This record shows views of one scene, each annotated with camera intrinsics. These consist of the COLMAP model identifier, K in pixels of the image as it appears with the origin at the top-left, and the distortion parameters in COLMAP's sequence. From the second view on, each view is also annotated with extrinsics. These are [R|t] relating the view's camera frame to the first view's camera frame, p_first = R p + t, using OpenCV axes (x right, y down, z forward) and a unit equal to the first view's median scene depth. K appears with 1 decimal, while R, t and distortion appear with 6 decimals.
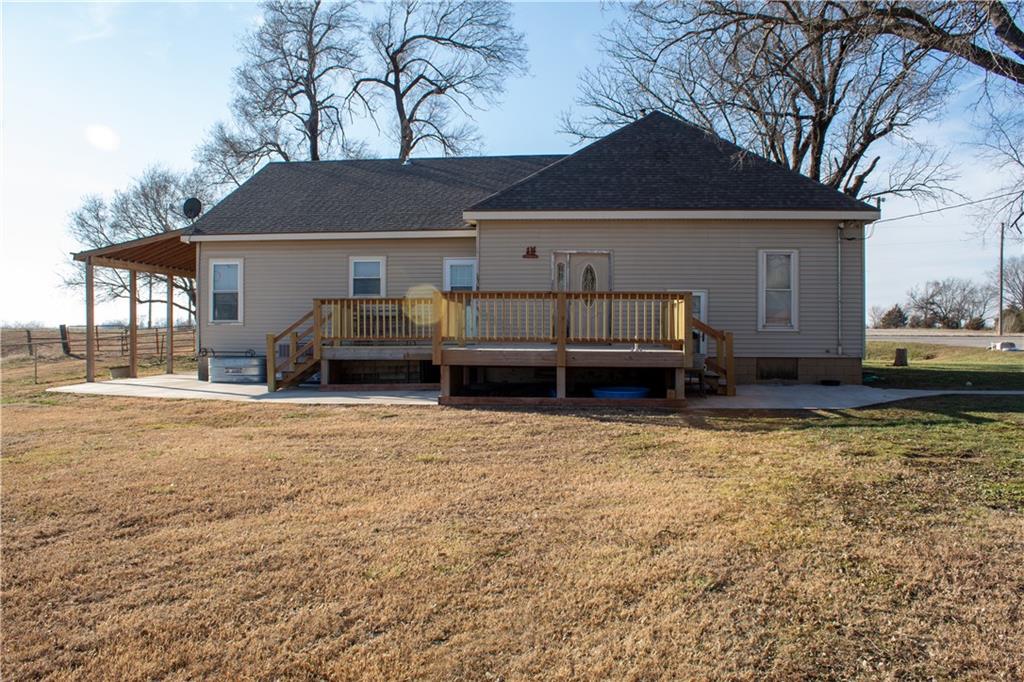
lens RADIAL K [[800.8, 0, 512.0], [0, 800.8, 341.0], [0, 0, 1]] dist [-0.156242, 0.115054]
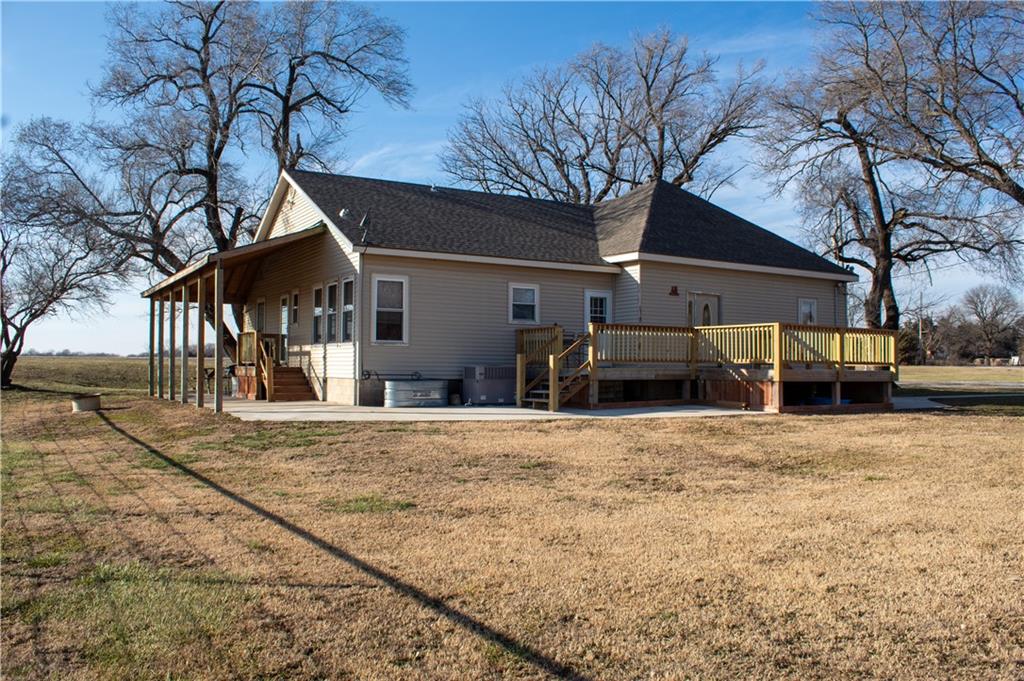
lens RADIAL K [[800.8, 0, 512.0], [0, 800.8, 340.5], [0, 0, 1]] dist [-0.156242, 0.115054]
pose [[0.834739, 0.026000, 0.550031, -0.768523], [-0.001765, 0.999006, -0.044544, 0.015390], [-0.550643, 0.036212, 0.833955, 0.135492]]
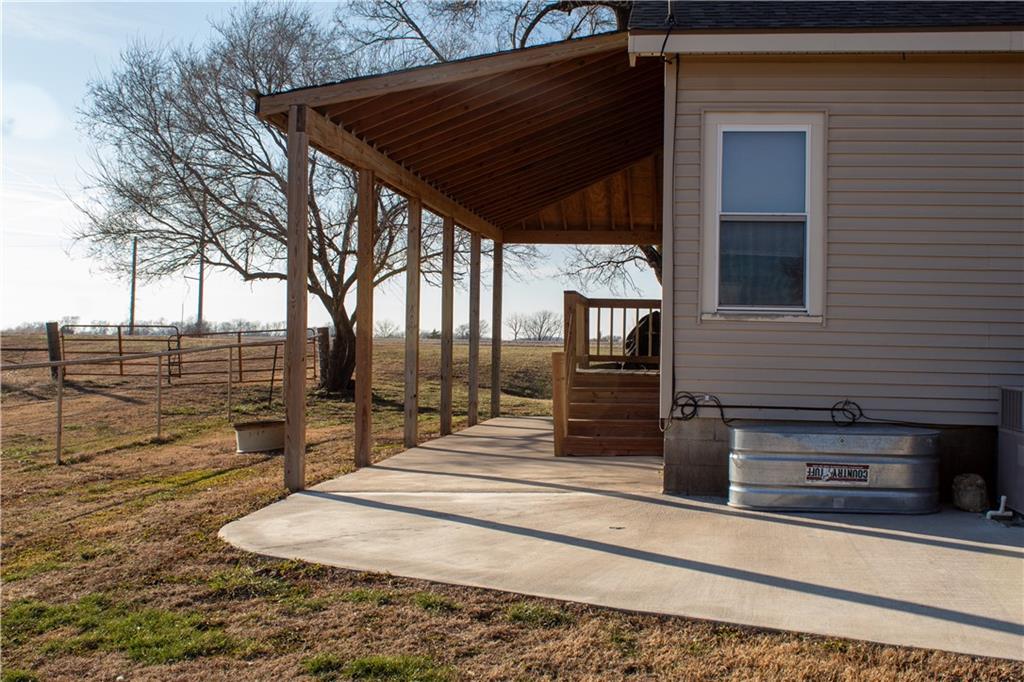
lens RADIAL K [[1178.3, 0, 512.0], [0, 1178.3, 341.0], [0, 0, 1]] dist [-0.100424, 0.001088]
pose [[0.996094, 0.019803, -0.086045, -0.427214], [-0.021449, 0.999603, -0.018253, -0.001942], [0.085650, 0.020028, 0.996124, 0.526023]]
